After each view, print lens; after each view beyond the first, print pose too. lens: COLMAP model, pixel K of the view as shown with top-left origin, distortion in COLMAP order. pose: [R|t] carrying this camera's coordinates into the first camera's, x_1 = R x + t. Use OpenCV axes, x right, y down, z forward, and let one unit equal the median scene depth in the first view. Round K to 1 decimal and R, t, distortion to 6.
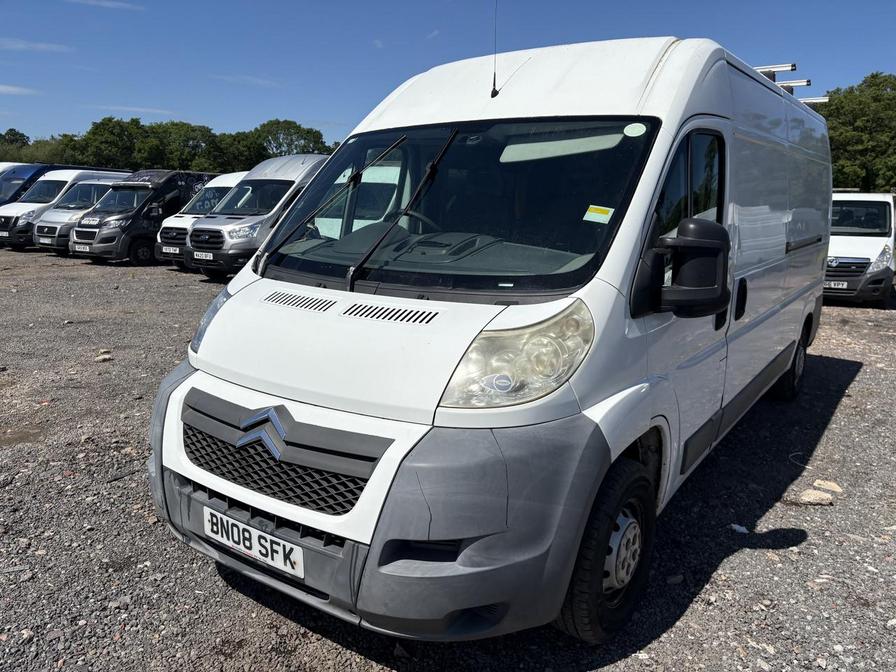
lens RADIAL K [[690.6, 0, 449.5], [0, 690.6, 340.5], [0, 0, 1]] dist [0.023462, -0.003446]
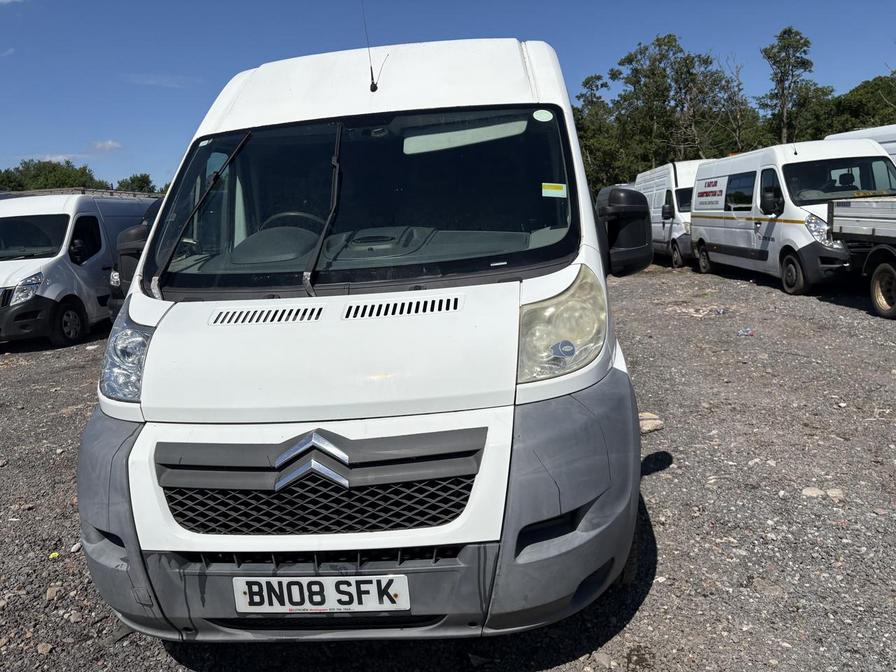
lens RADIAL K [[690.6, 0, 447.5], [0, 690.6, 331.5], [0, 0, 1]] dist [0.023462, -0.003446]
pose [[0.866655, -0.160929, 0.472240, -0.503273], [0.181932, 0.983310, 0.001210, 0.001981], [-0.464553, 0.084867, 0.881469, 0.158004]]
